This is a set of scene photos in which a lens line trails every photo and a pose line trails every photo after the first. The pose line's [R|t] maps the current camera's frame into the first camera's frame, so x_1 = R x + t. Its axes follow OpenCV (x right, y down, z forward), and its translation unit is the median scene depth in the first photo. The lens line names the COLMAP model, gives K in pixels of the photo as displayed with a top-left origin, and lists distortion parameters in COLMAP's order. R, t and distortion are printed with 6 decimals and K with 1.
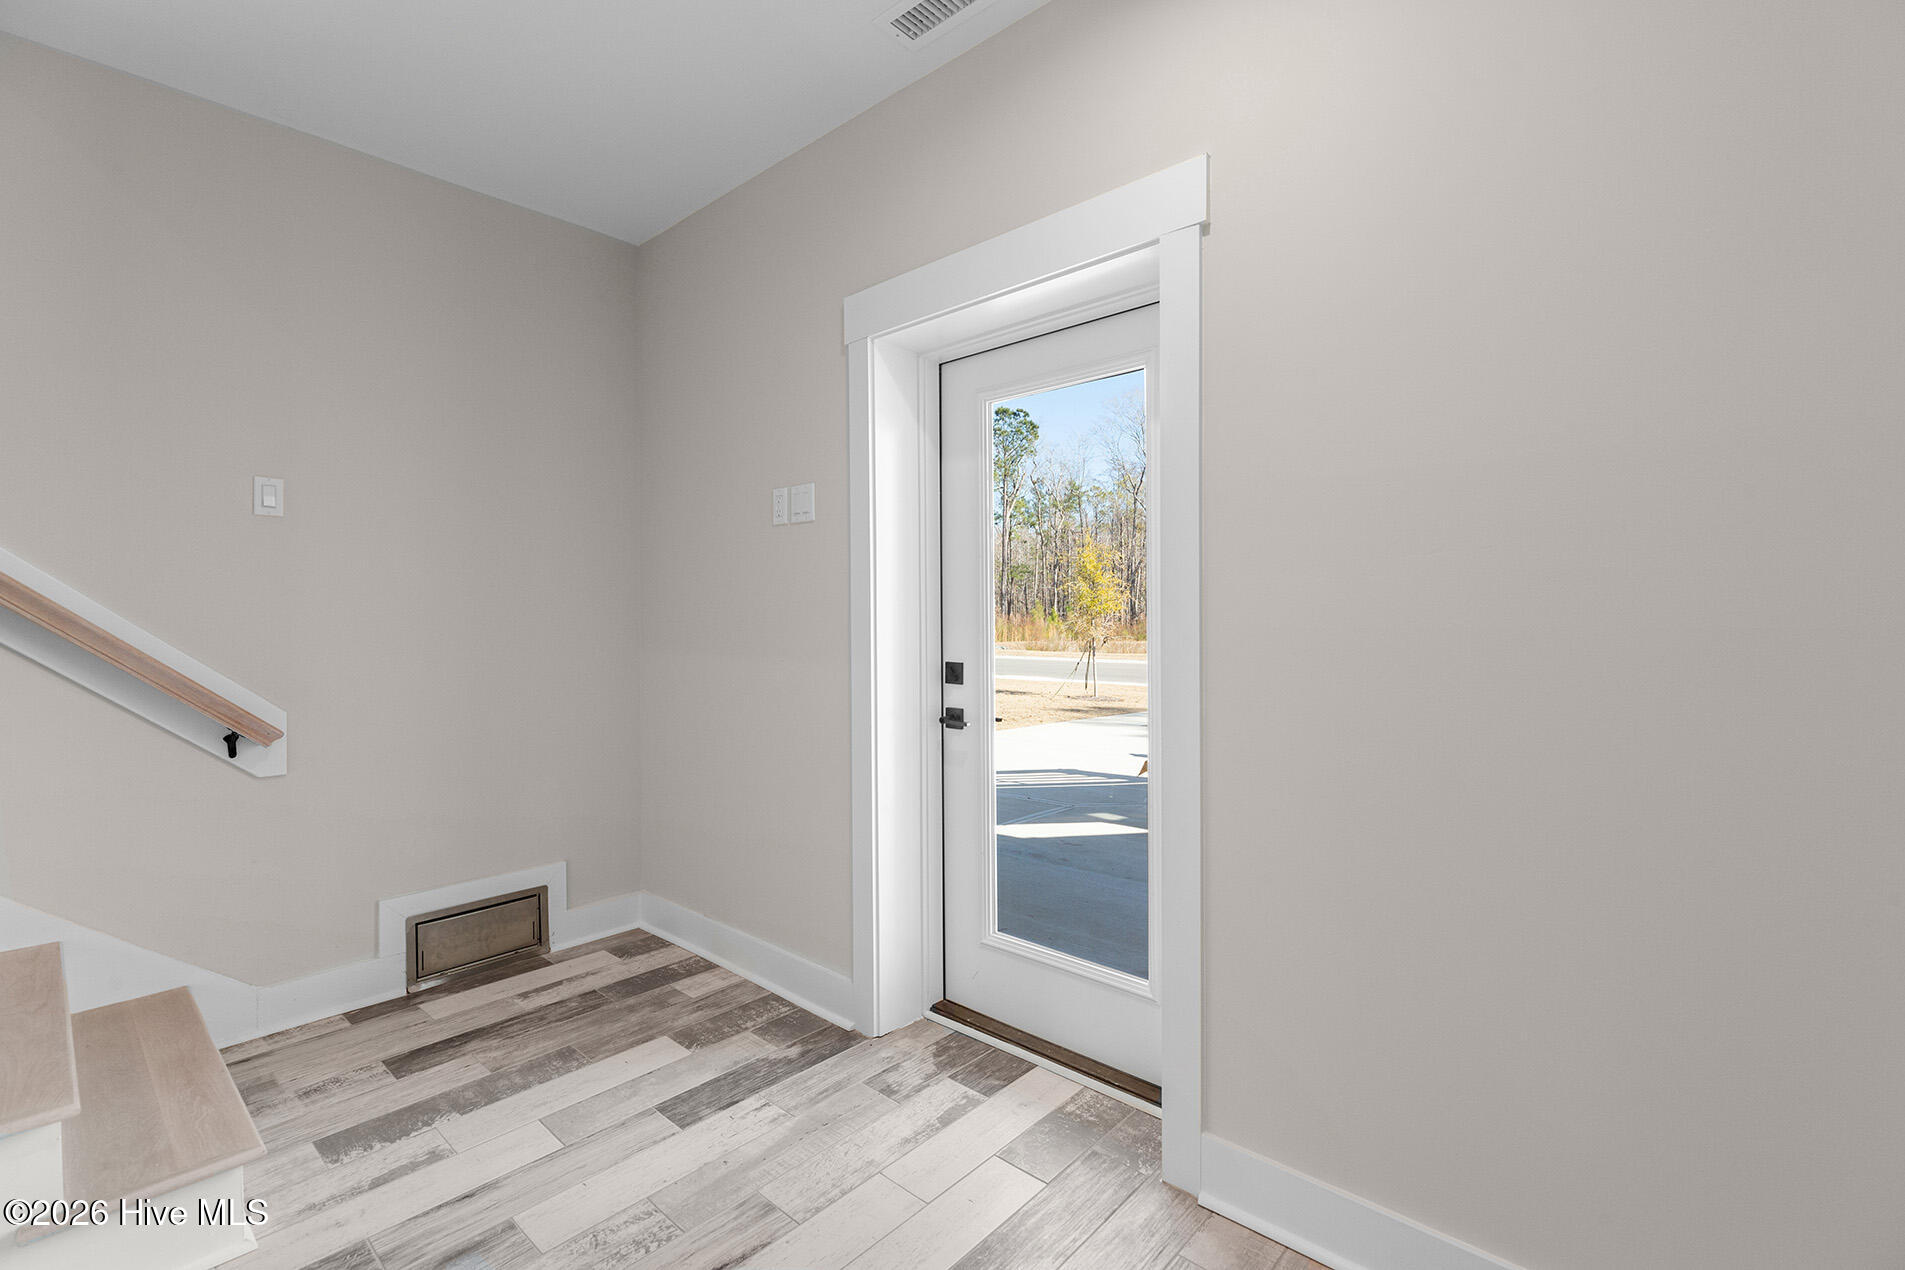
lens RADIAL K [[842.3, 0, 956.1], [0, 842.3, 633.1], [0, 0, 1]] dist [0.003118, 0.000429]
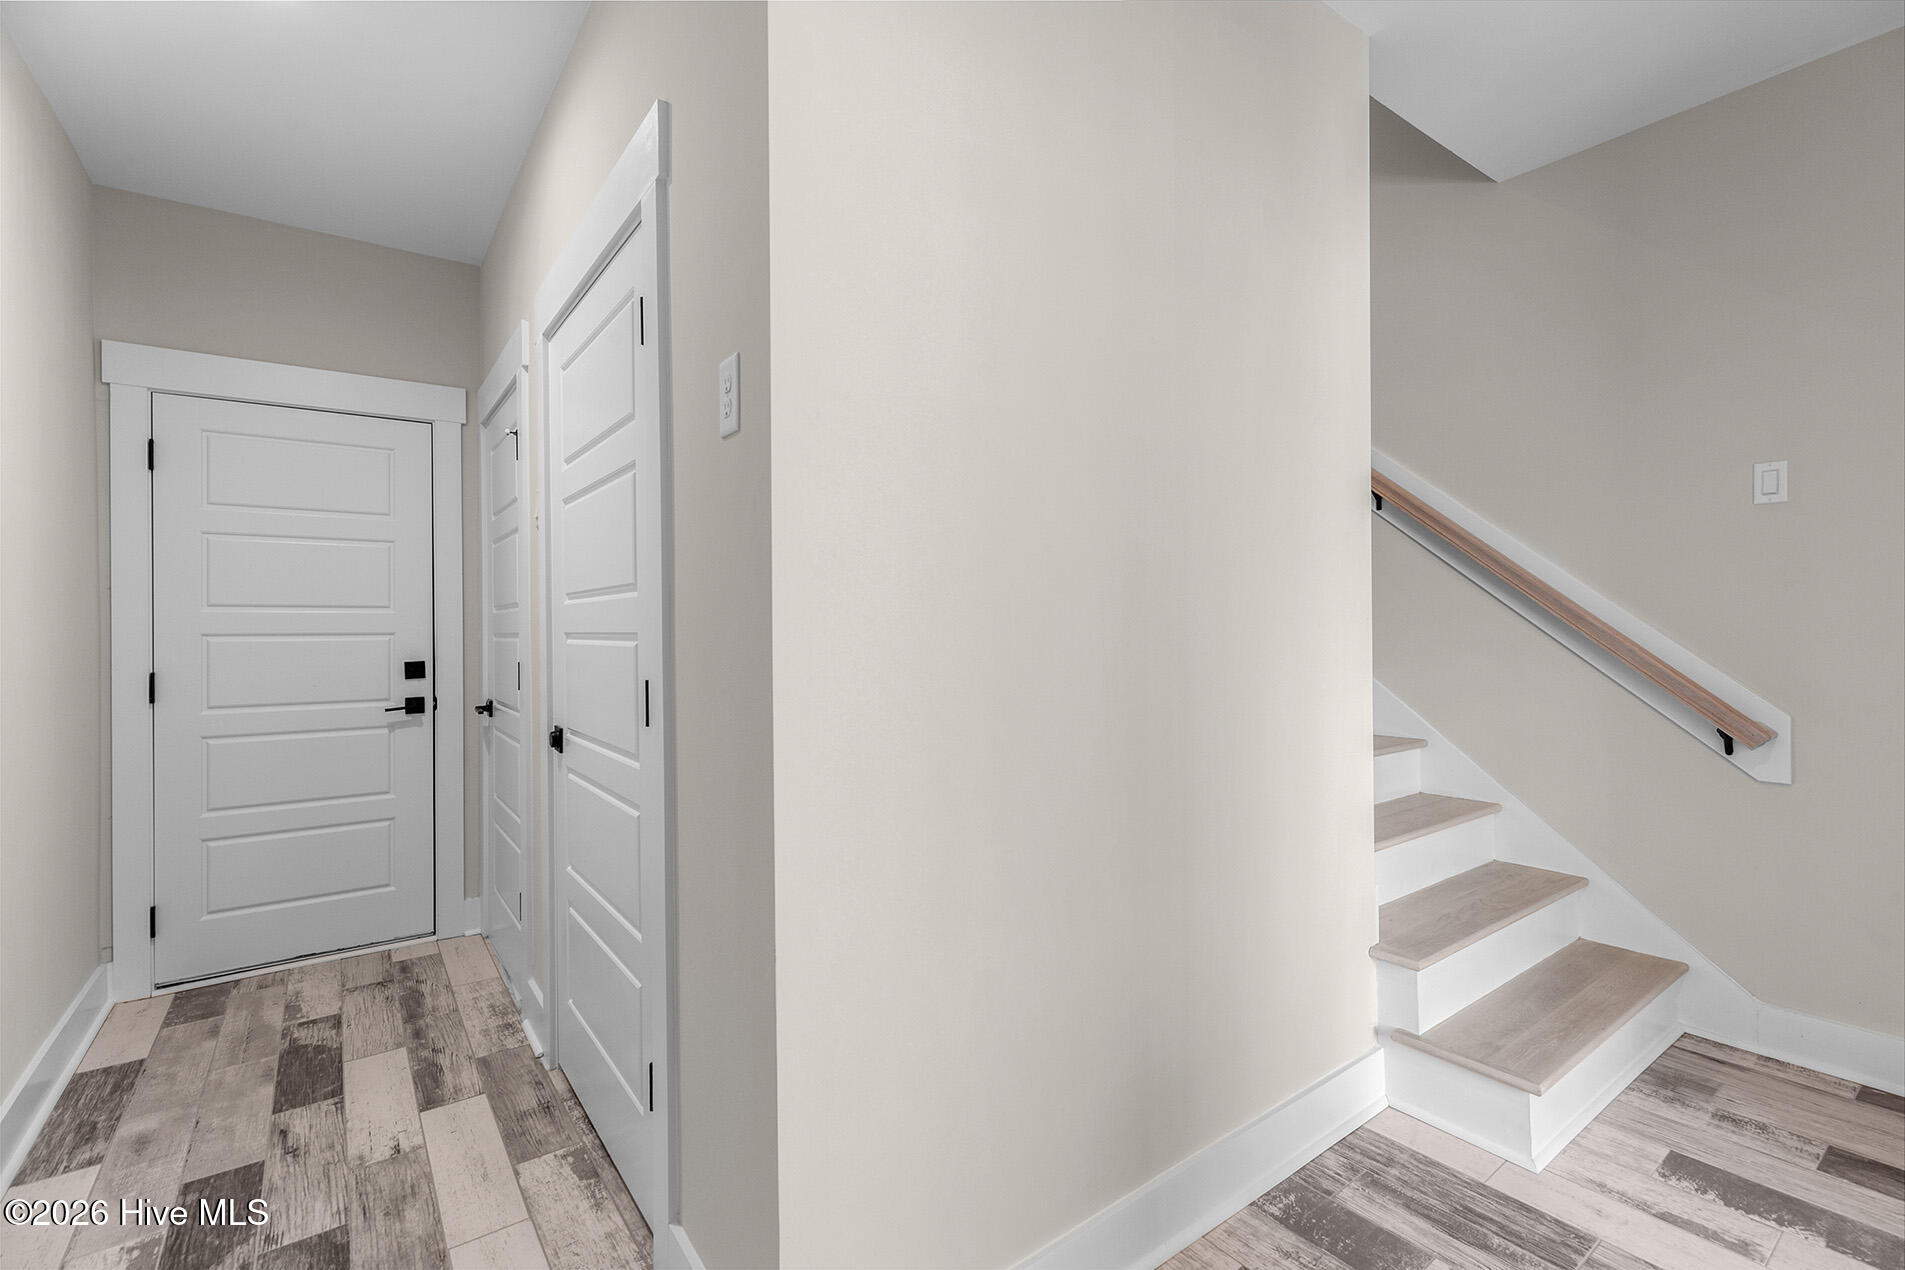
lens RADIAL K [[842.3, 0, 959.2], [0, 842.3, 626.1], [0, 0, 1]] dist [0.003118, 0.000429]
pose [[-0.193941, 0.004131, -0.981004, 0.322771], [-0.003086, 0.999984, 0.004821, -0.005113], [0.981008, 0.003963, -0.193925, 0.346099]]
